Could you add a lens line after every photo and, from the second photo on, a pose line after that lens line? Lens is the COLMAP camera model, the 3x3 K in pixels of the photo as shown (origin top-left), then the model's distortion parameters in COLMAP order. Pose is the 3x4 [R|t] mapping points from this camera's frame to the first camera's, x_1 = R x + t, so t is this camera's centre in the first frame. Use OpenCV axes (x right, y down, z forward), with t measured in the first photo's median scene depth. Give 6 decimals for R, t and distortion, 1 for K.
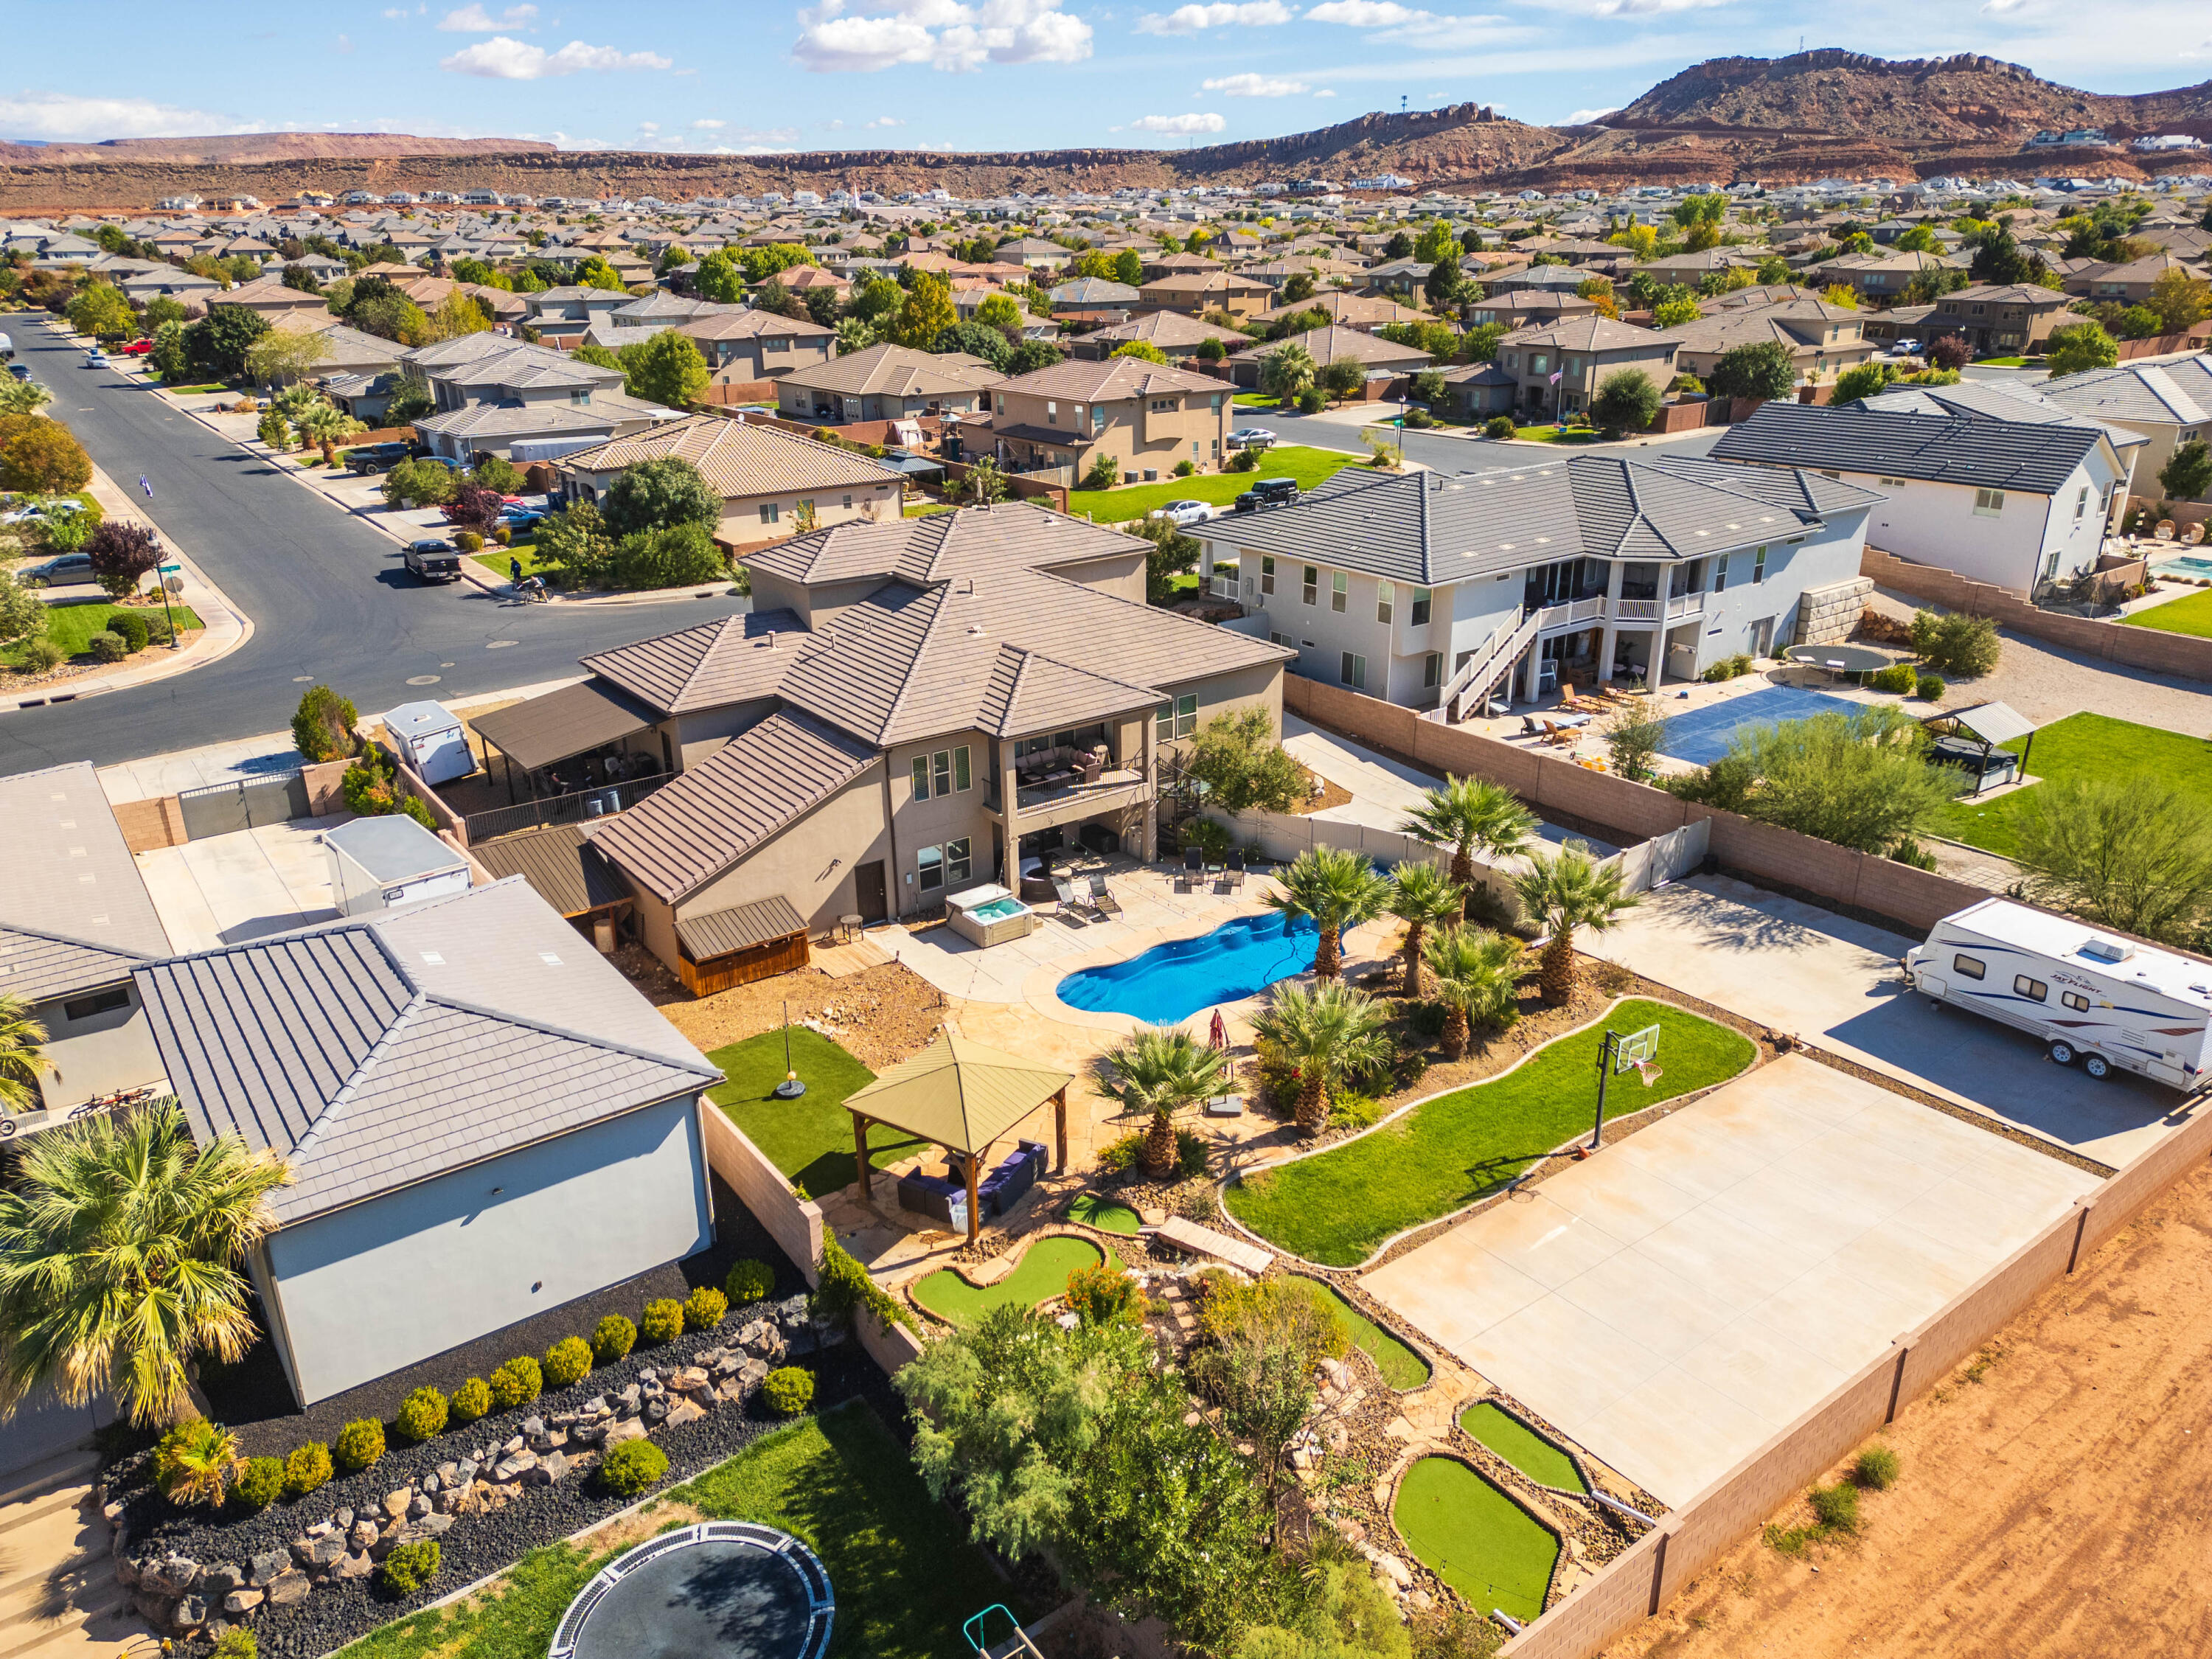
lens RADIAL K [[1548.9, 0, 1106.2], [0, 1548.9, 826.6], [0, 0, 1]] dist [0.072409, -0.061913]
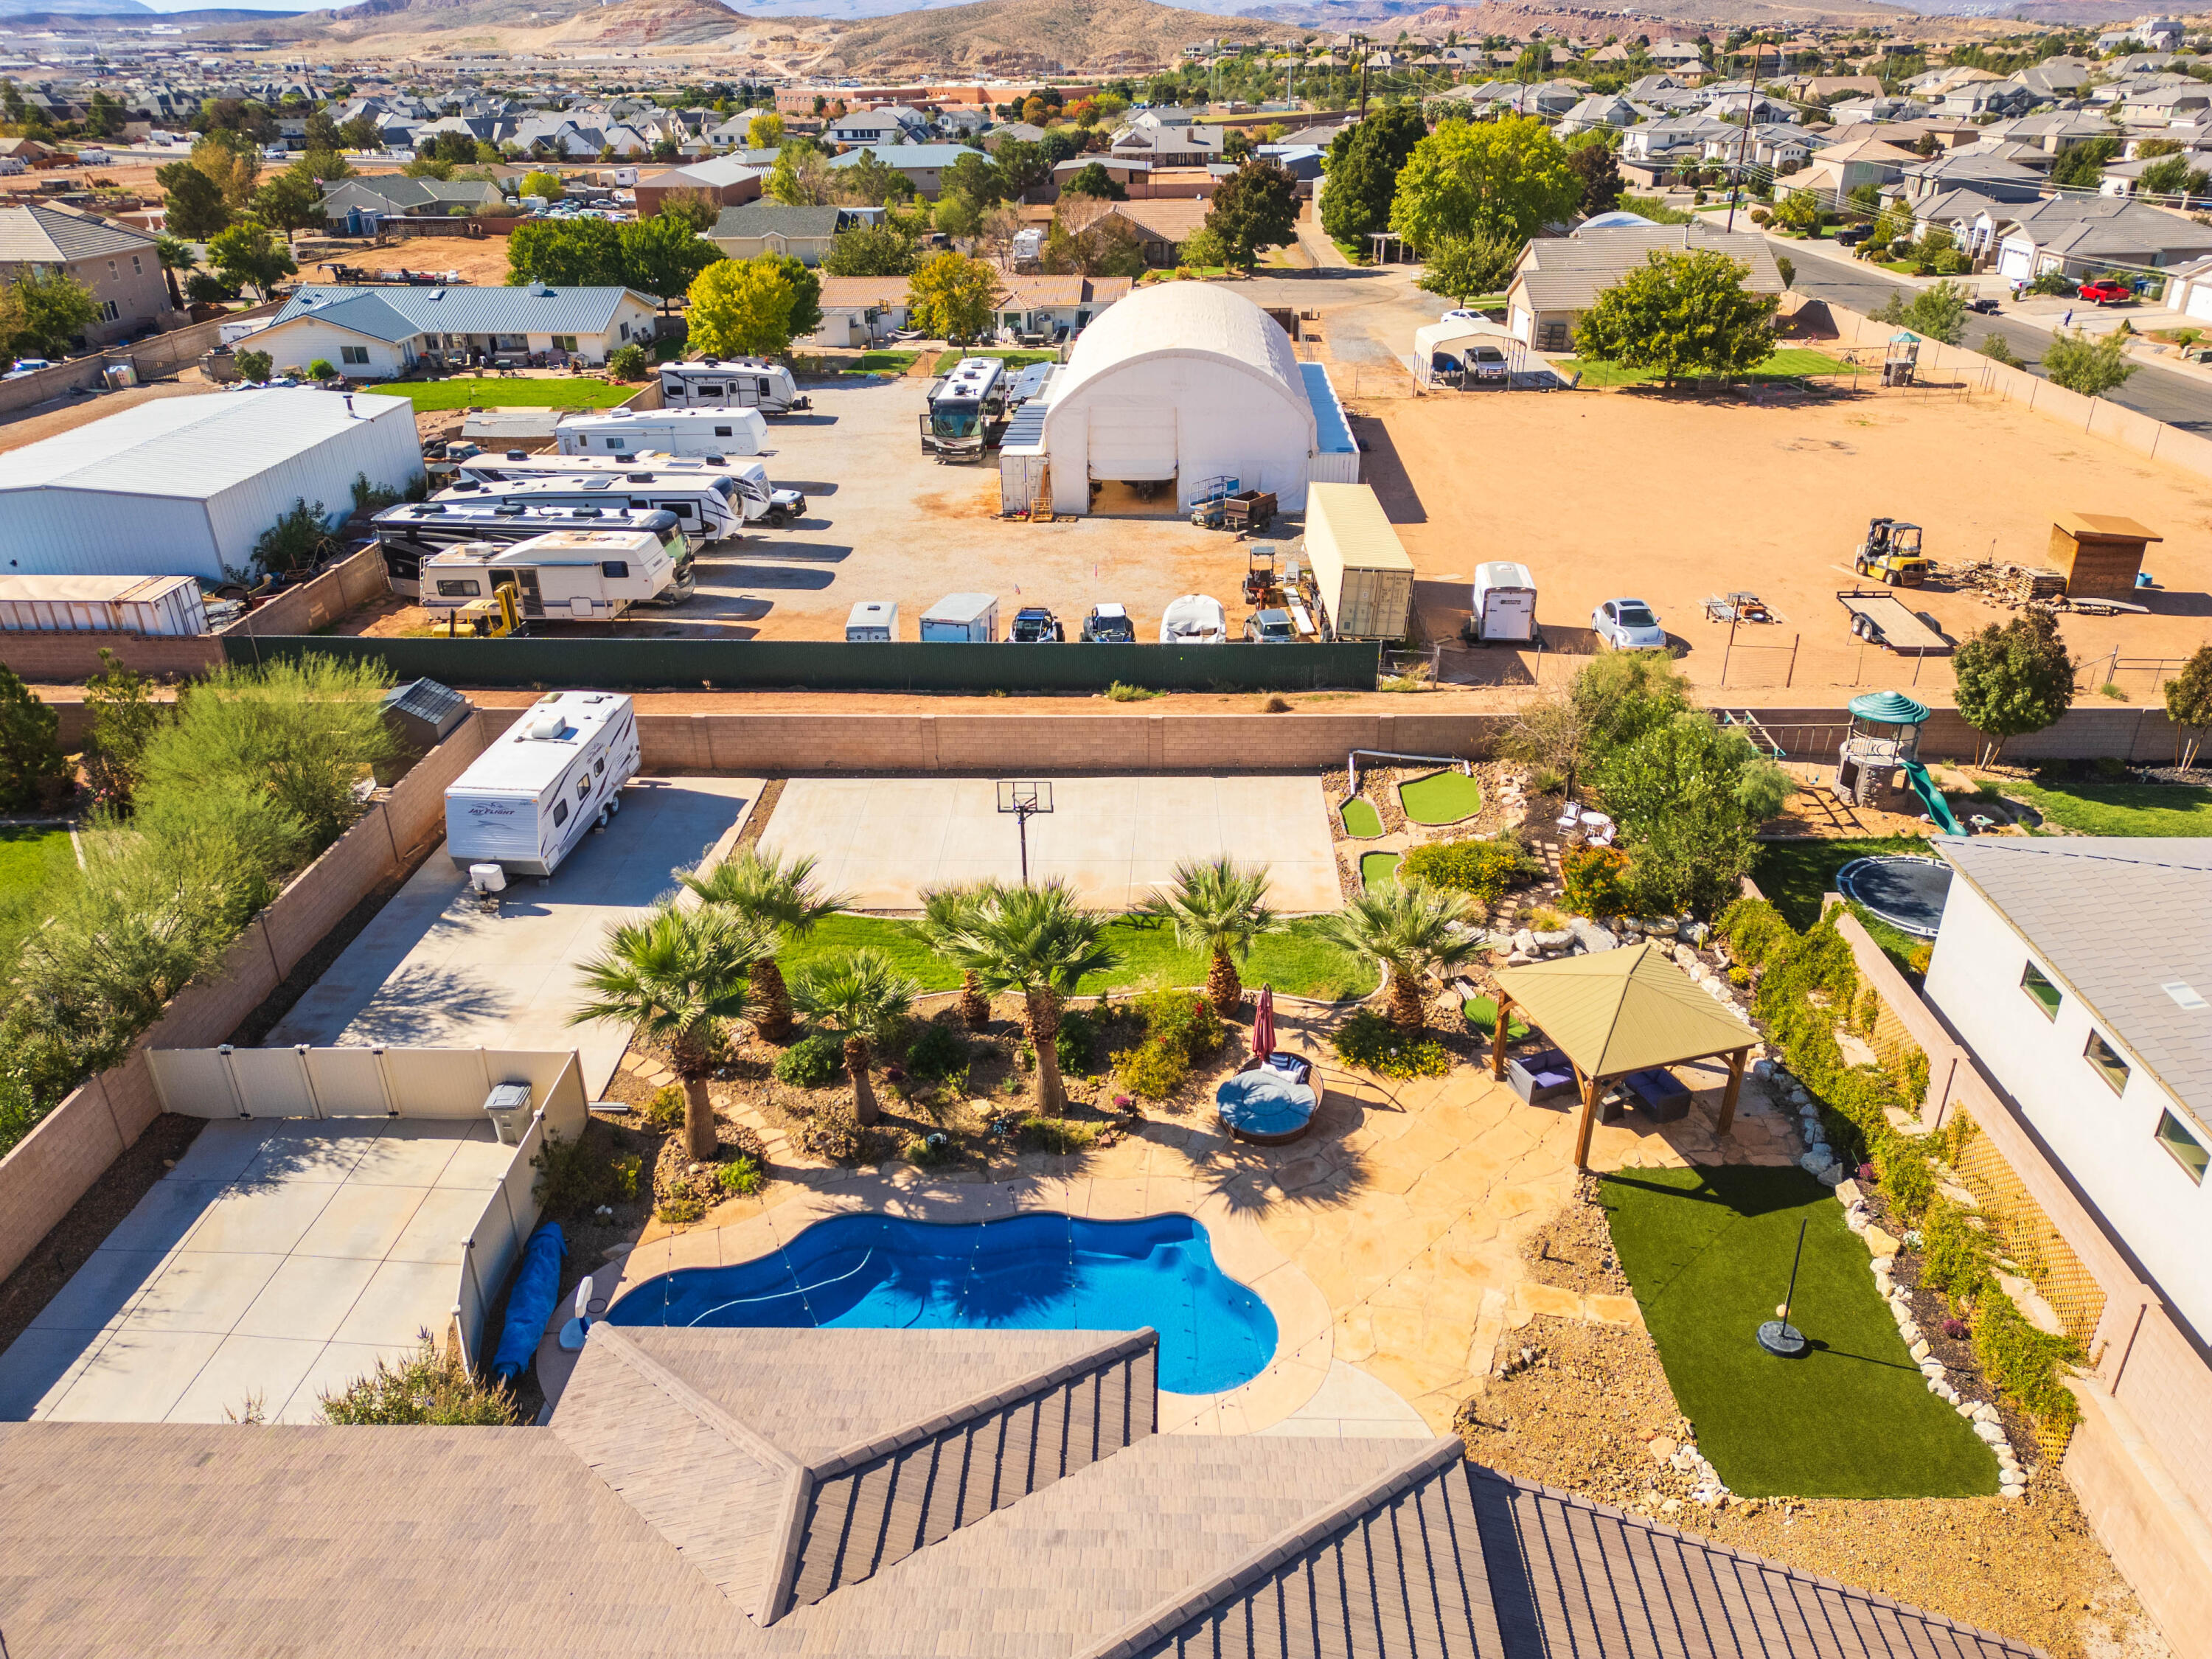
lens RADIAL K [[1548.9, 0, 1110.4], [0, 1548.9, 828.7], [0, 0, 1]] dist [0.072409, -0.061913]
pose [[-0.783083, -0.258898, 0.565466, -0.176362], [0.247906, 0.703928, 0.665604, -0.291206], [-0.570371, 0.661406, -0.487051, 0.785713]]
